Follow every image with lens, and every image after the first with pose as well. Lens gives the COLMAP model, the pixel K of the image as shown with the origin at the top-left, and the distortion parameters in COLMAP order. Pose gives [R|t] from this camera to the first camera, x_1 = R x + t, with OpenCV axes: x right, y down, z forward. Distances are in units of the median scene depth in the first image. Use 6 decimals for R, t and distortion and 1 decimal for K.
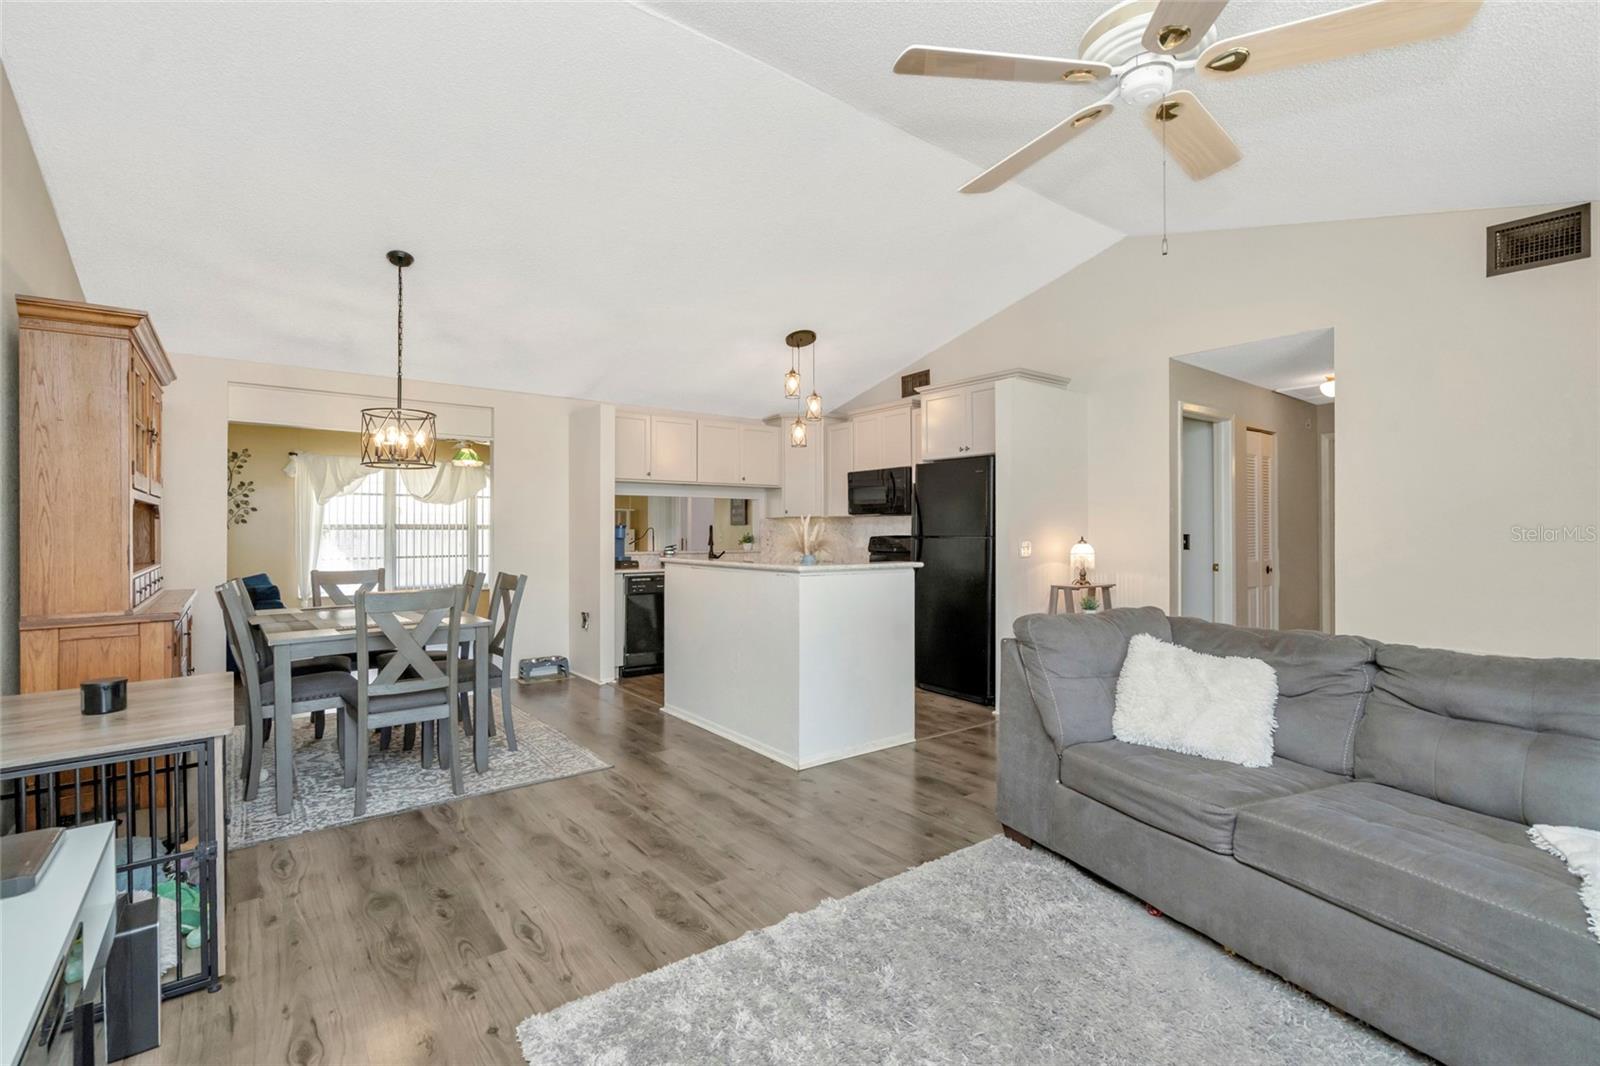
lens RADIAL K [[731.6, 0, 796.6], [0, 731.6, 526.1], [0, 0, 1]] dist [0.019938, 0.000138]
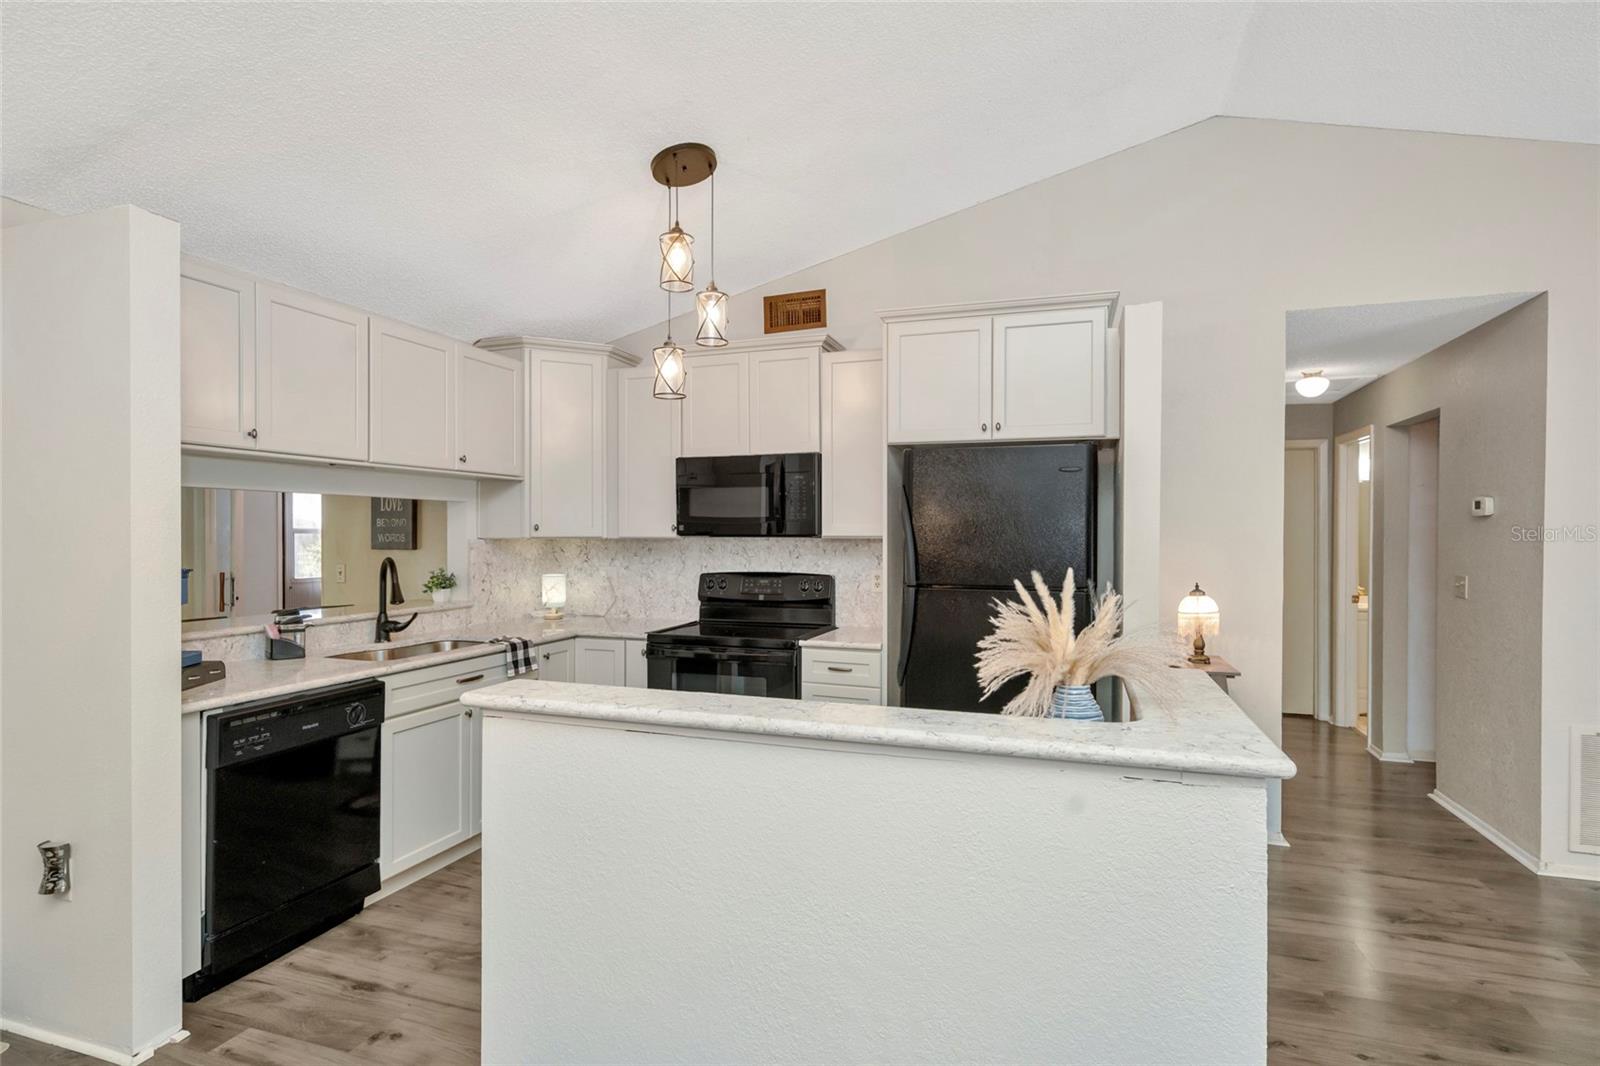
lens RADIAL K [[800.9, 0, 804.0], [0, 800.9, 536.5], [0, 0, 1]] dist [0.002040, 0.001520]
pose [[0.826994, 0.001745, 0.562208, -0.188736], [-0.007621, 0.999938, 0.008106, -0.020823], [-0.562159, -0.010988, 0.826956, 0.459053]]
